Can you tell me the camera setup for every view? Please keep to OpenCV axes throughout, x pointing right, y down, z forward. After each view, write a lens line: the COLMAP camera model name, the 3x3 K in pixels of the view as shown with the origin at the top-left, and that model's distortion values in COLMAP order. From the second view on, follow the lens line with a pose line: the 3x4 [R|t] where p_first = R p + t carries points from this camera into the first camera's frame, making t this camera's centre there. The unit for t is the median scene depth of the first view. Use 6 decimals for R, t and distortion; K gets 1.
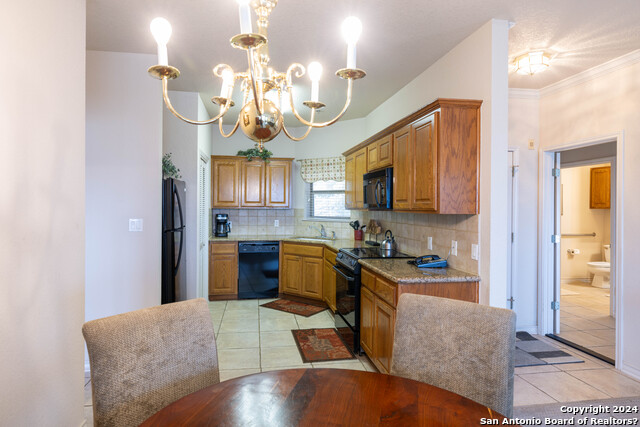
lens RADIAL K [[359.4, 0, 316.7], [0, 359.4, 230.1], [0, 0, 1]] dist [-0.000010, -0.000035]
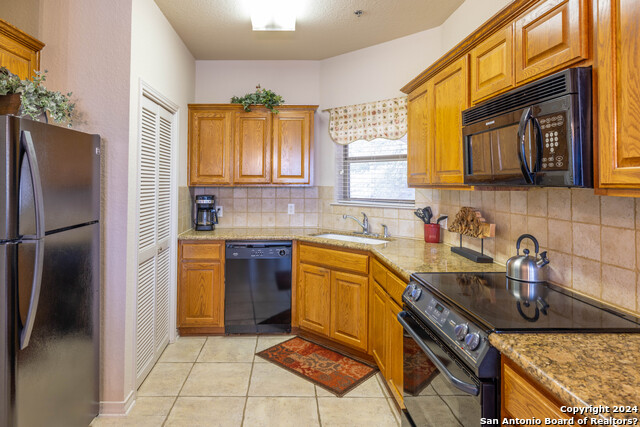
lens RADIAL K [[373.0, 0, 289.4], [0, 373.0, 184.4], [0, 0, 1]] dist [-0.002499, 0.000259]
pose [[0.987423, -0.004568, -0.158037, -0.009927], [-0.005426, 0.998015, -0.062749, -0.023449], [0.158010, 0.062817, 0.985437, 0.379327]]
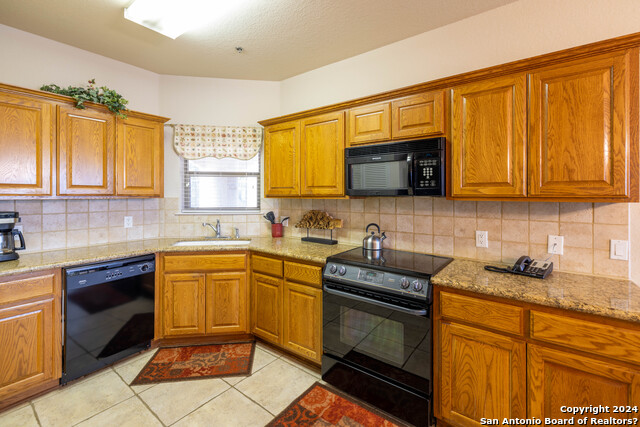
lens RADIAL K [[277.3, 0, 321.8], [0, 277.3, 202.7], [0, 0, 1]] dist [0.002027, 0.000303]
pose [[0.731240, -0.027600, 0.681562, -0.212415], [0.050600, 0.998623, -0.013849, -0.031763], [-0.680241, 0.044614, 0.731629, 0.479271]]
